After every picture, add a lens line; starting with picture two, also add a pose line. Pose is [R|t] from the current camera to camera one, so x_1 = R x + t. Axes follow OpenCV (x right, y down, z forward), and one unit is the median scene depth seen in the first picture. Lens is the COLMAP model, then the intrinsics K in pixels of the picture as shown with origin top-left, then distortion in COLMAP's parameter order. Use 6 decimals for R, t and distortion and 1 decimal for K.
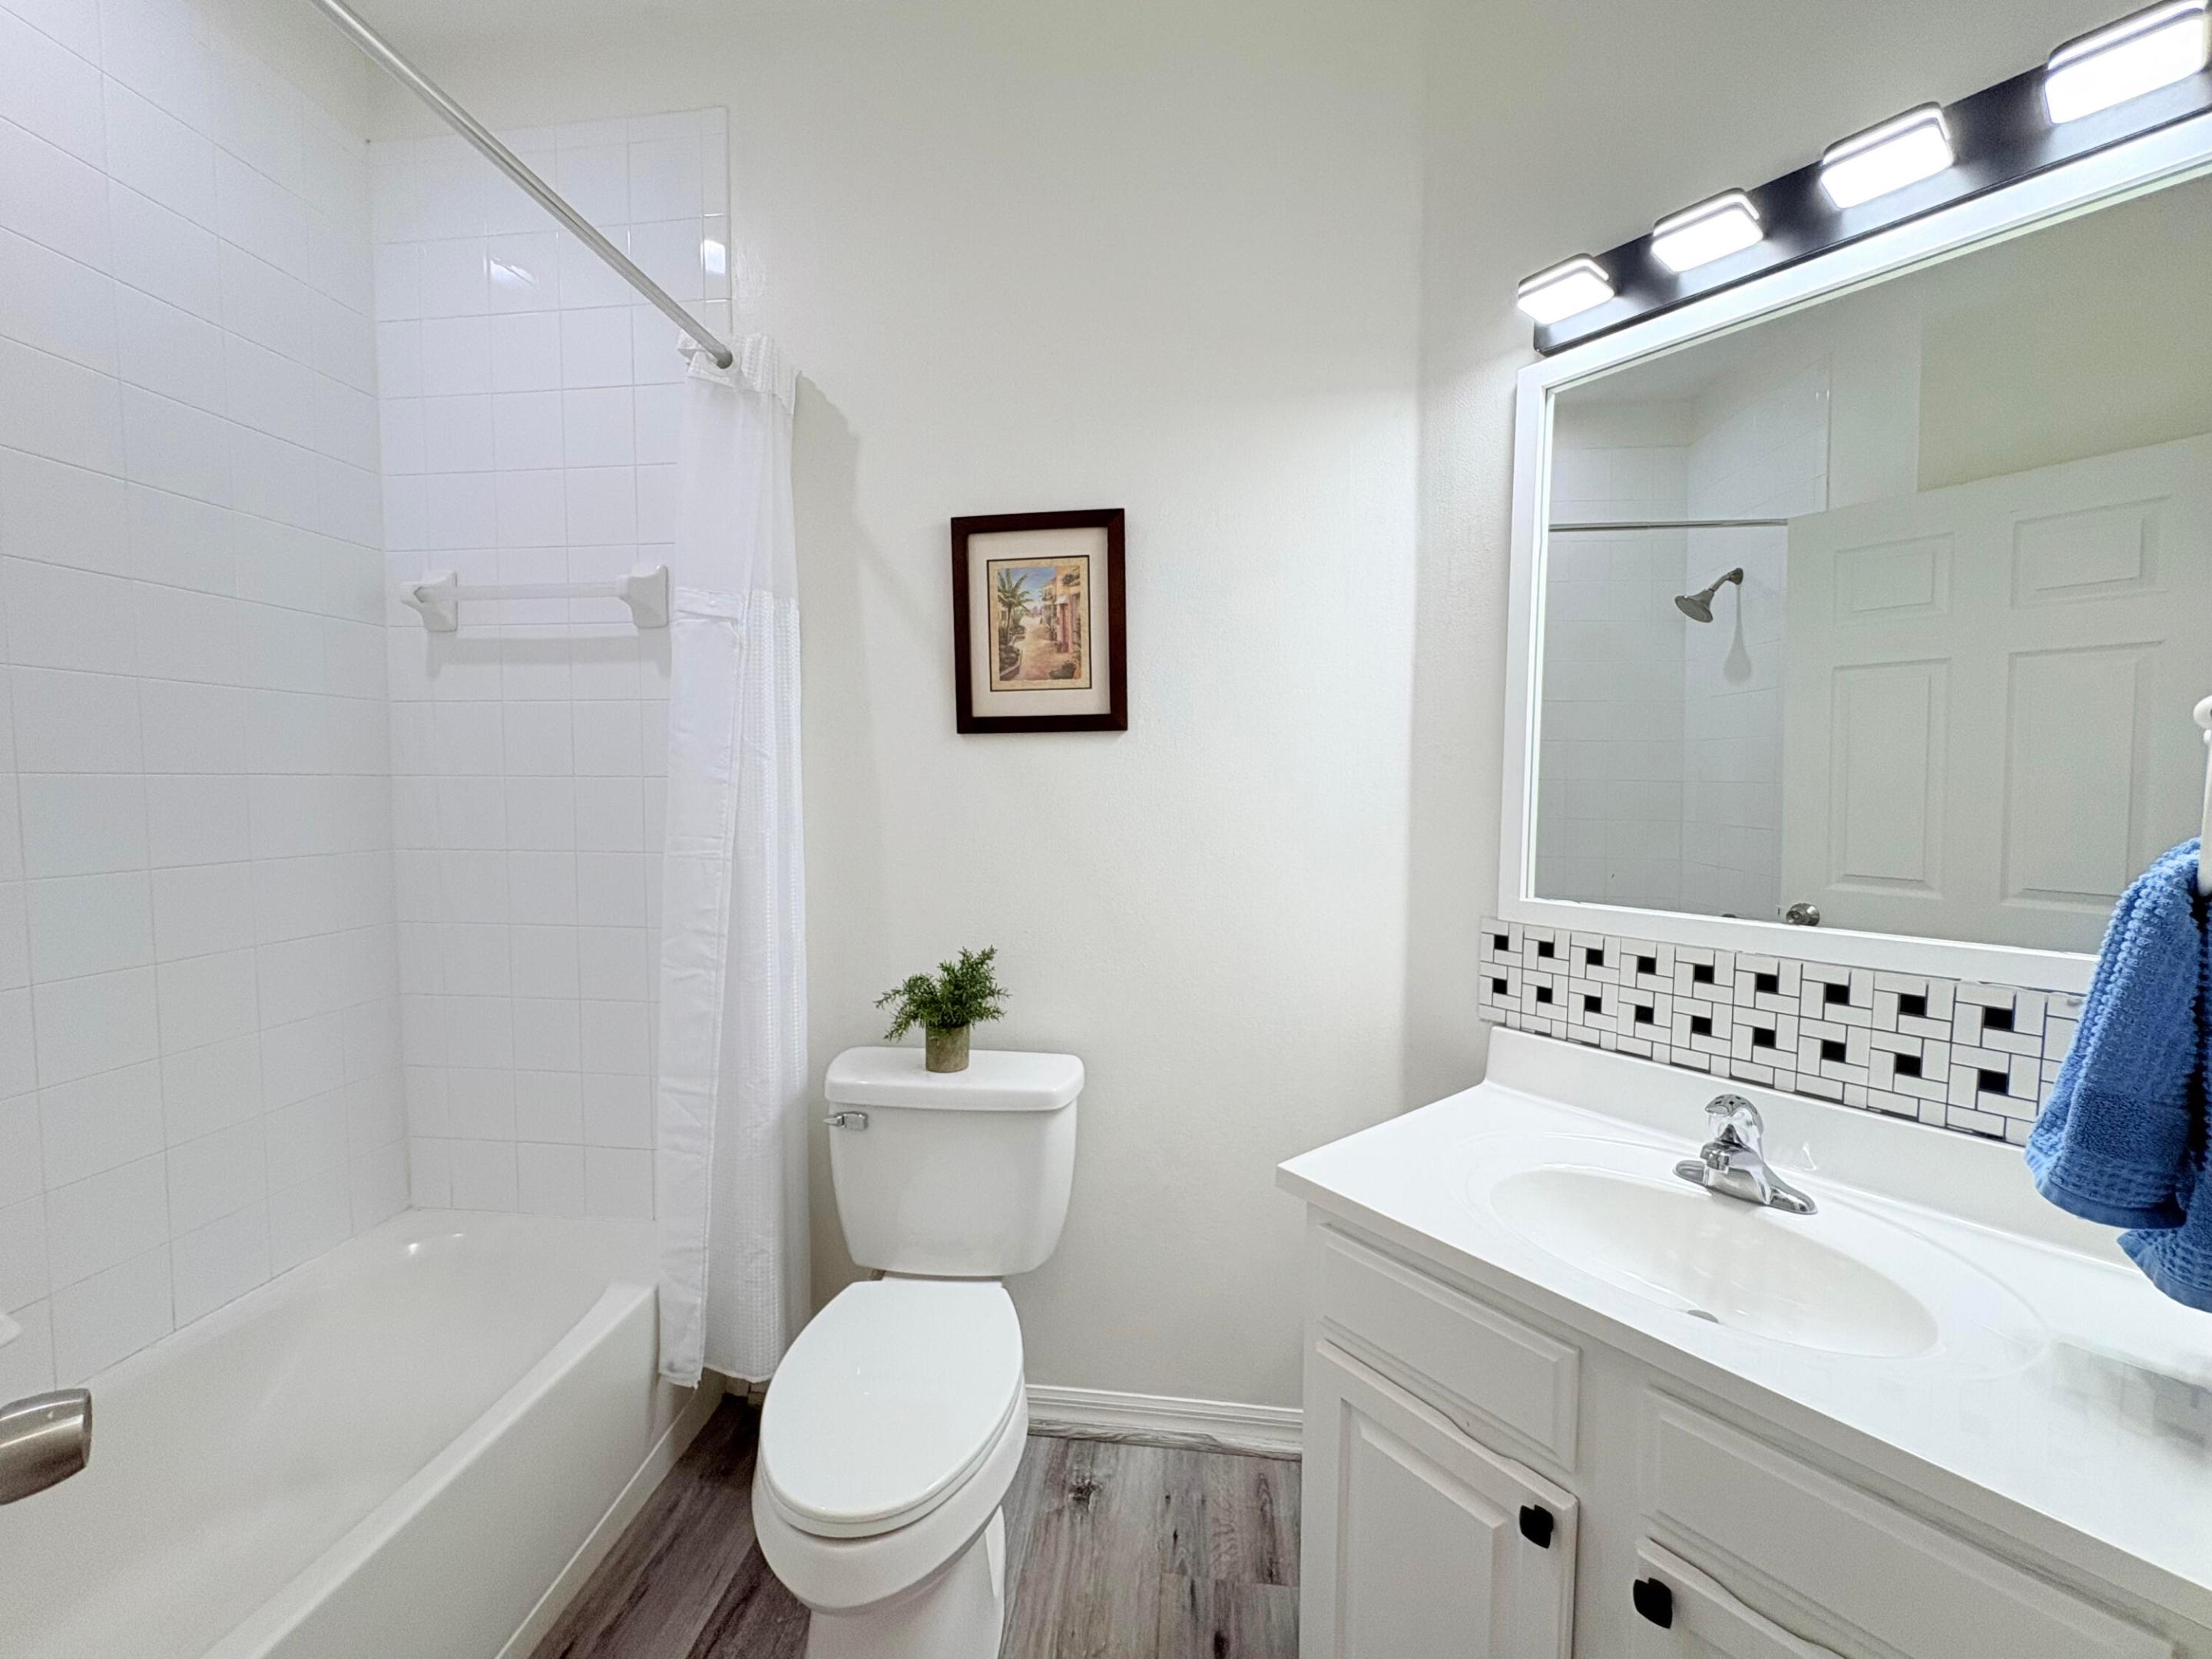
lens RADIAL K [[883.2, 0, 1105.0], [0, 883.2, 833.6], [0, 0, 1]] dist [-0.014466, 0.000166]
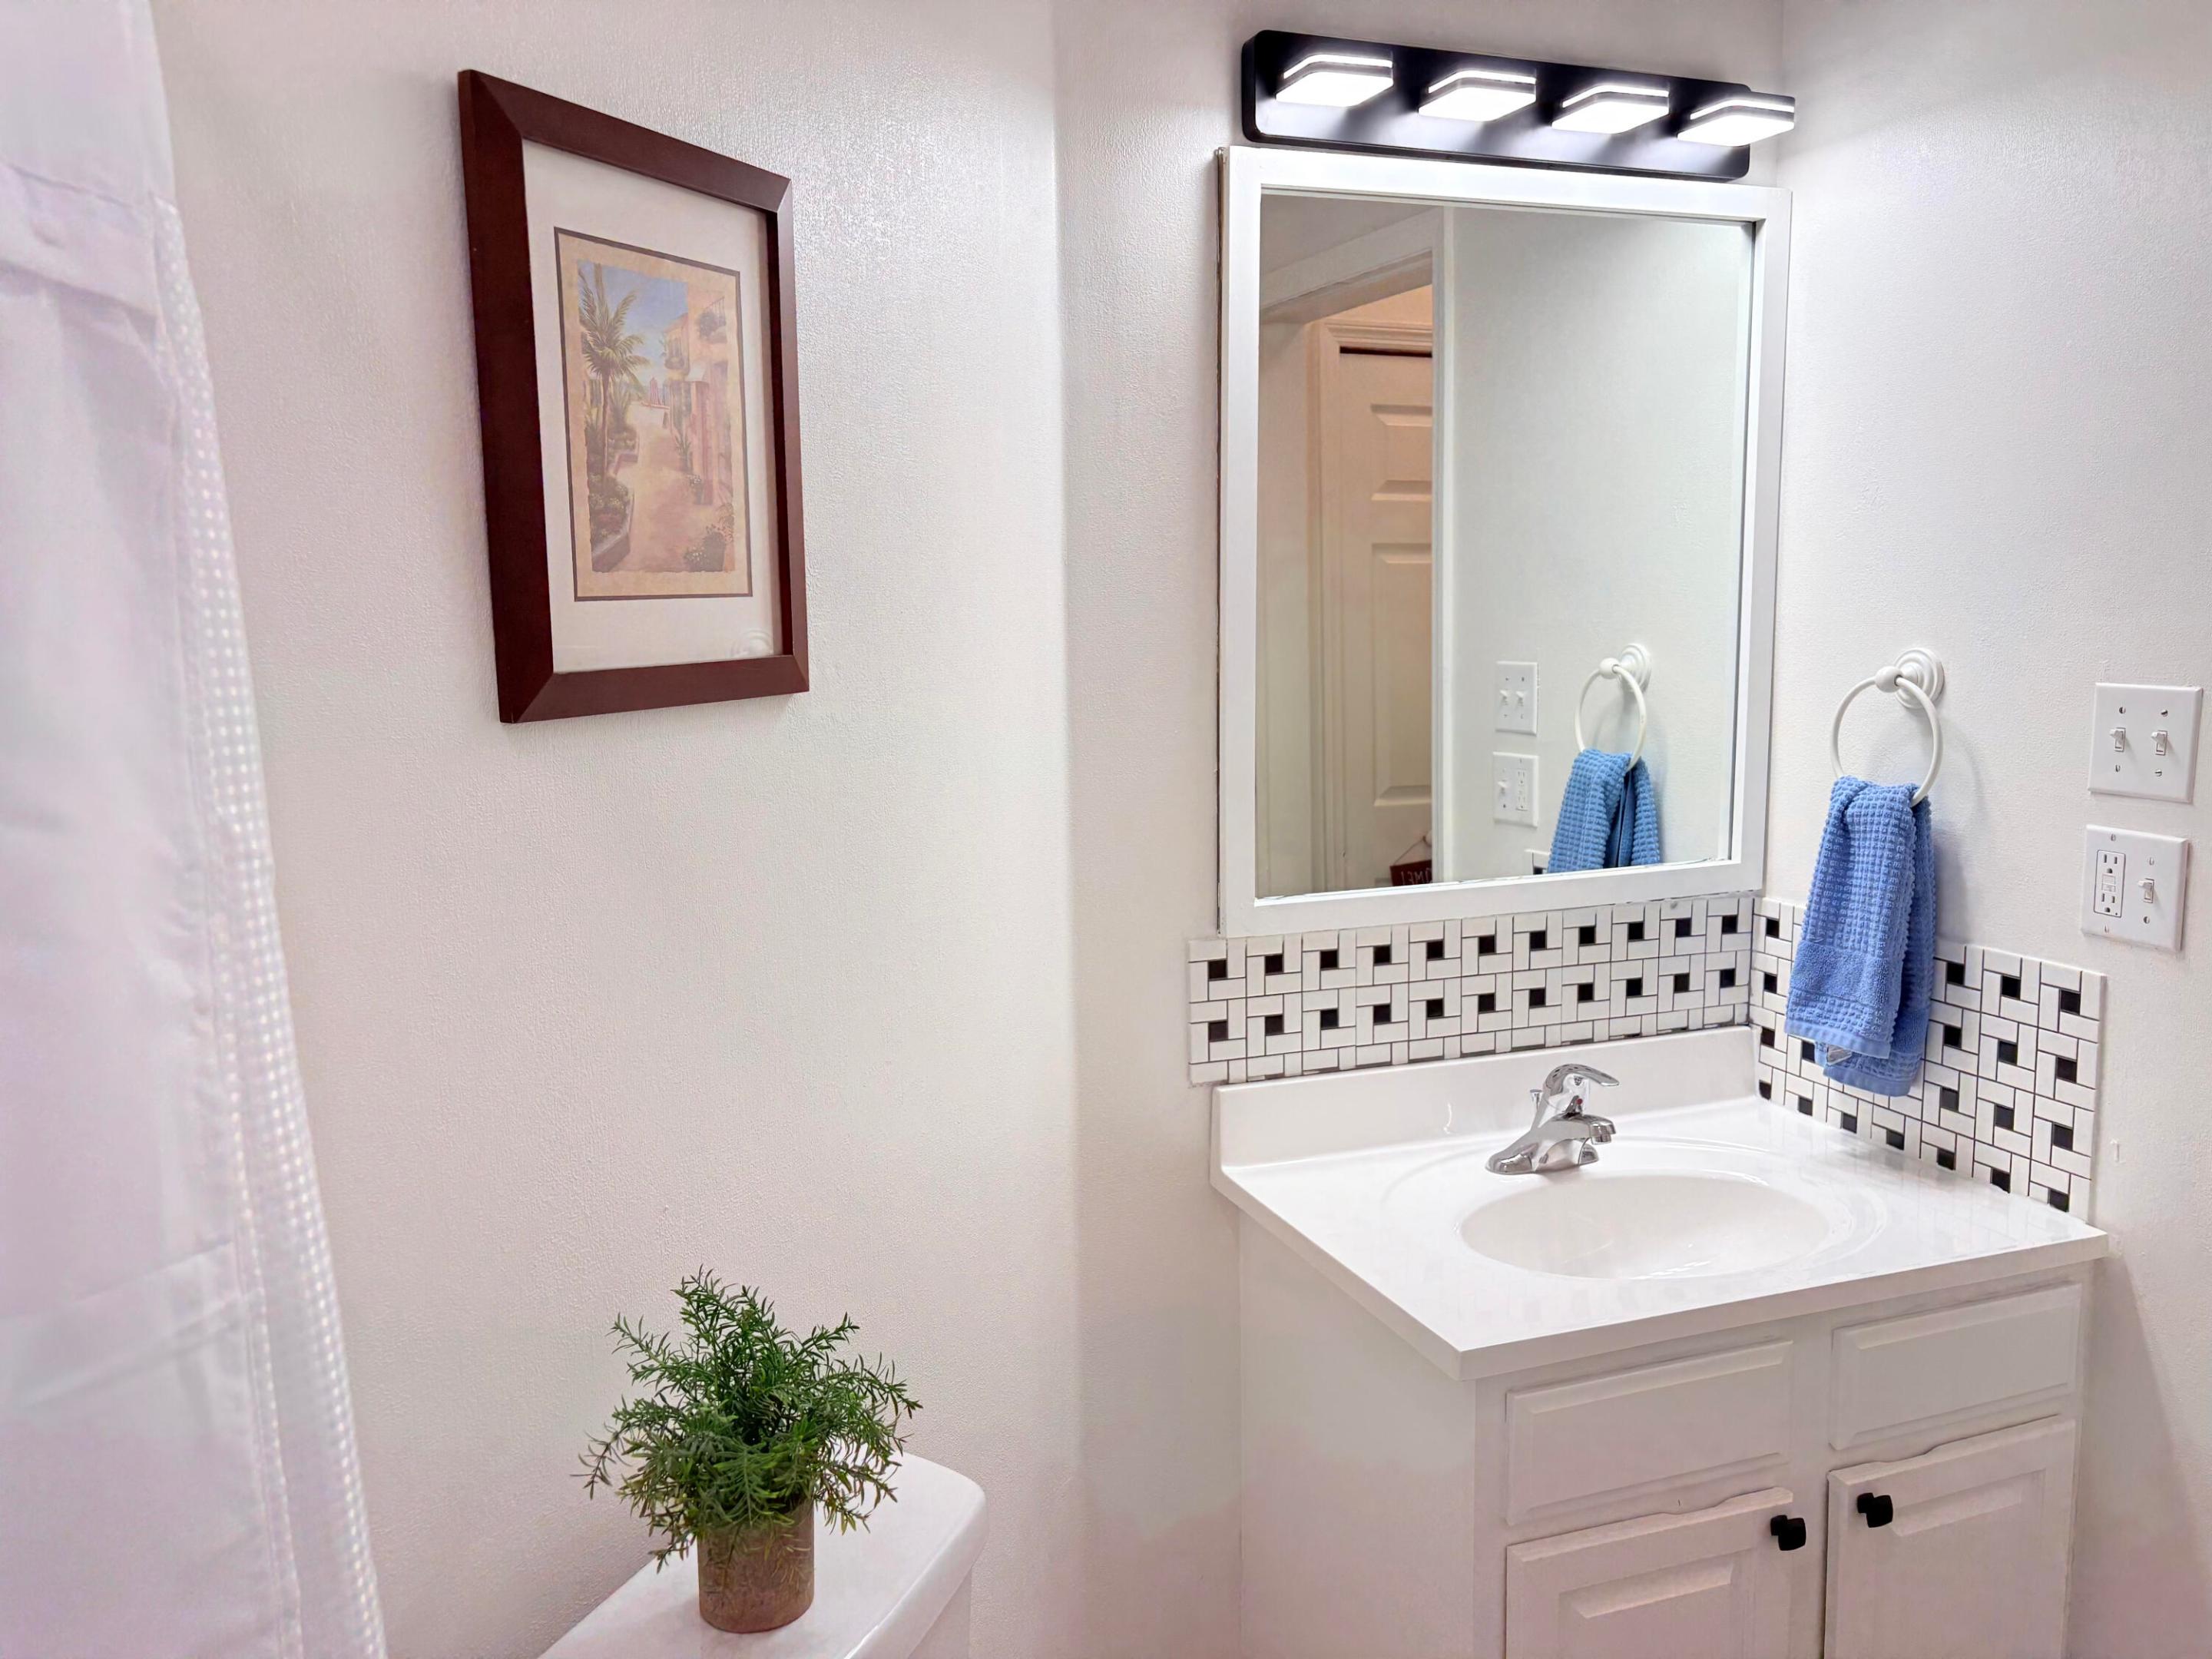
lens RADIAL K [[1688.5, 0, 1105.5], [0, 1688.5, 820.9], [0, 0, 1]] dist [0.014109, -0.002791]
pose [[0.290160, -0.131131, 0.947951, -0.750054], [0.068128, 0.990885, 0.116217, -0.140611], [-0.954550, 0.030861, 0.296449, 0.604685]]
